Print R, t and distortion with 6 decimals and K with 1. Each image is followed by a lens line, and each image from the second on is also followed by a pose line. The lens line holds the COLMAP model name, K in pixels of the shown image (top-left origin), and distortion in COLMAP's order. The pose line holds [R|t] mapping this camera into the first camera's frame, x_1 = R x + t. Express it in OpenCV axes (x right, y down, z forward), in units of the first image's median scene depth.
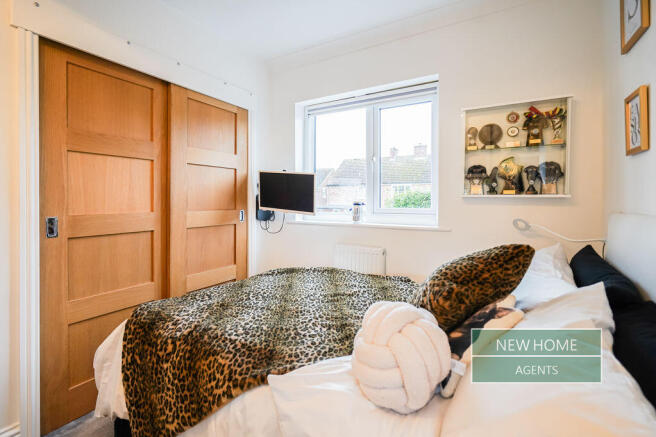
lens RADIAL K [[306.1, 0, 326.5], [0, 306.1, 201.4], [0, 0, 1]] dist [-0.001659, 0.000006]
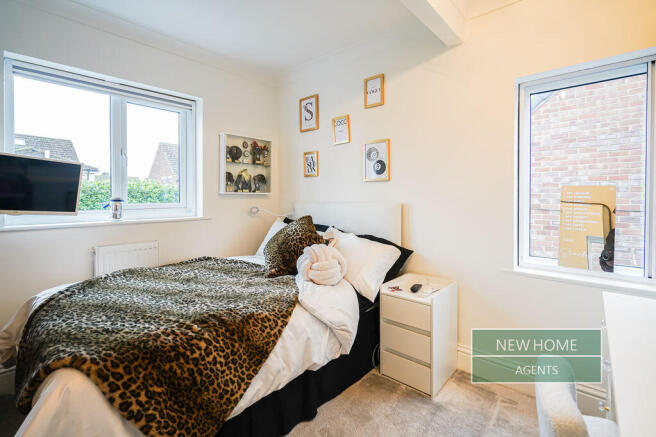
lens RADIAL K [[306.1, 0, 326.5], [0, 306.1, 201.4], [0, 0, 1]] dist [-0.001659, 0.000006]
pose [[0.190363, -0.020370, 0.981502, -0.910601], [0.007343, 0.999786, 0.019325, -0.002090], [-0.981686, 0.003528, 0.190472, 0.266149]]
